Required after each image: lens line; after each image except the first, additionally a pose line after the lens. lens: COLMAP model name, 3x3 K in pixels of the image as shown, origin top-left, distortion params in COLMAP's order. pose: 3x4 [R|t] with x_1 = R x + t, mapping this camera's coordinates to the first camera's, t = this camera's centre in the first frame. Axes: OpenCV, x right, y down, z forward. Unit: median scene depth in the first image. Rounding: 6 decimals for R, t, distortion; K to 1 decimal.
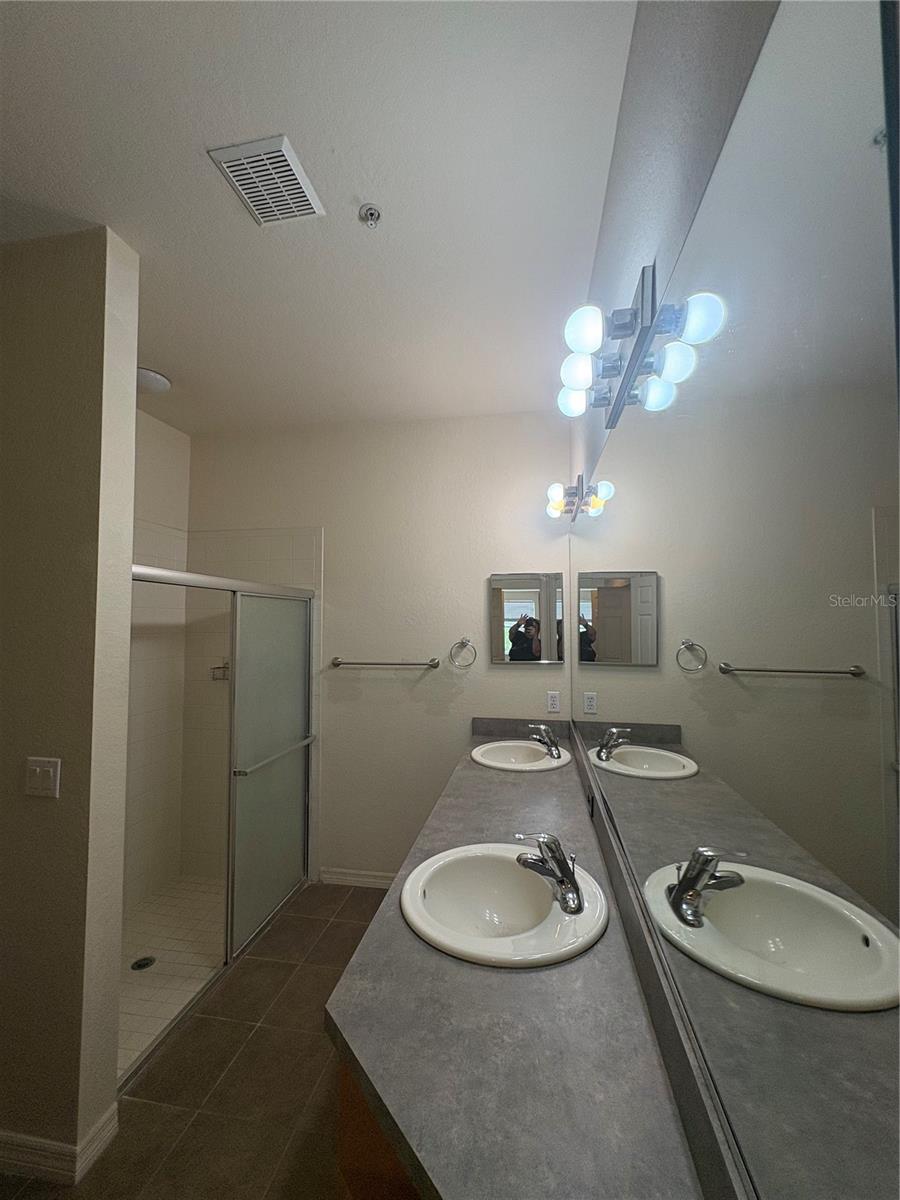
lens RADIAL K [[481.6, 0, 448.2], [0, 481.6, 601.4], [0, 0, 1]] dist [0.000122, -0.000180]
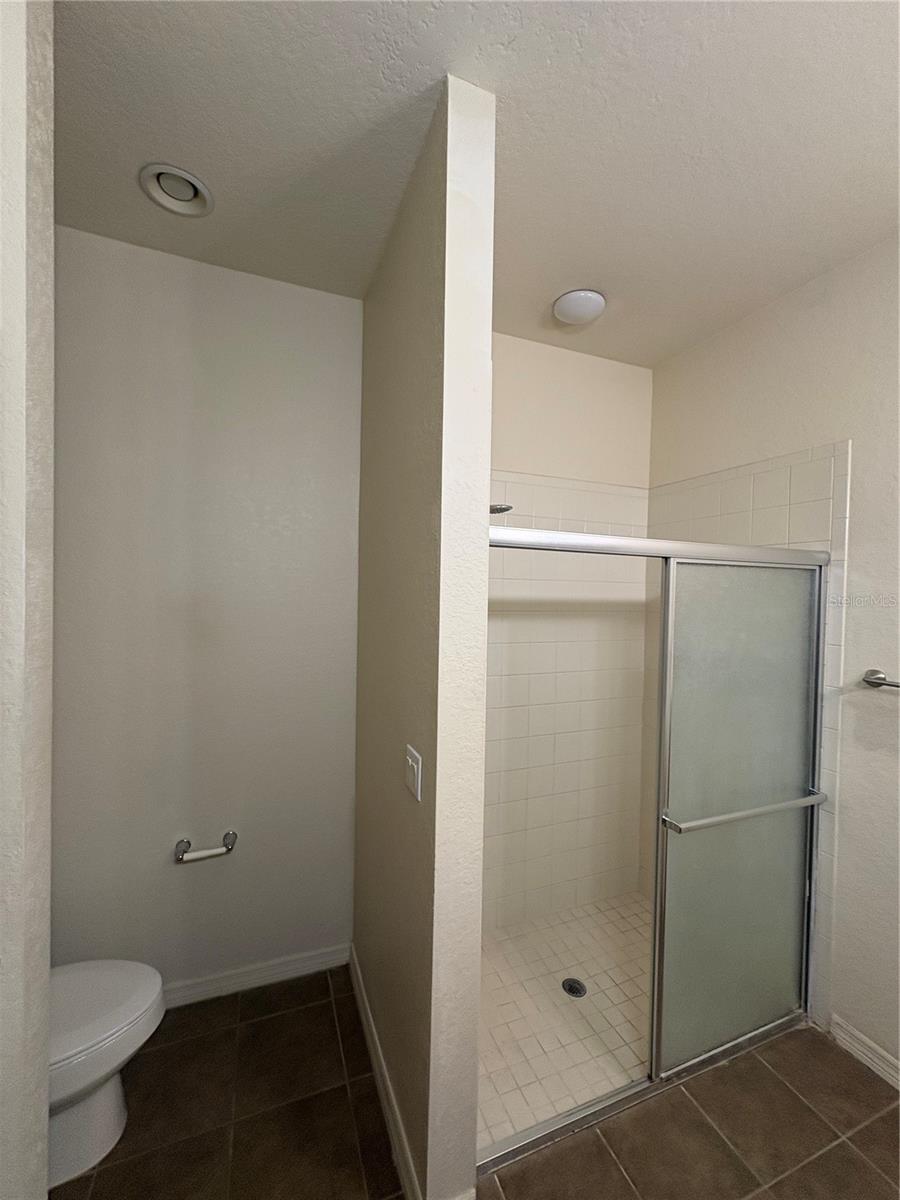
lens RADIAL K [[481.6, 0, 451.8], [0, 481.6, 600.3], [0, 0, 1]] dist [0.000122, -0.000180]
pose [[0.532460, 0.028606, -0.845972, -0.024123], [0.016289, 0.998897, 0.044030, 0.002733], [0.846299, -0.037225, 0.531407, 0.296605]]
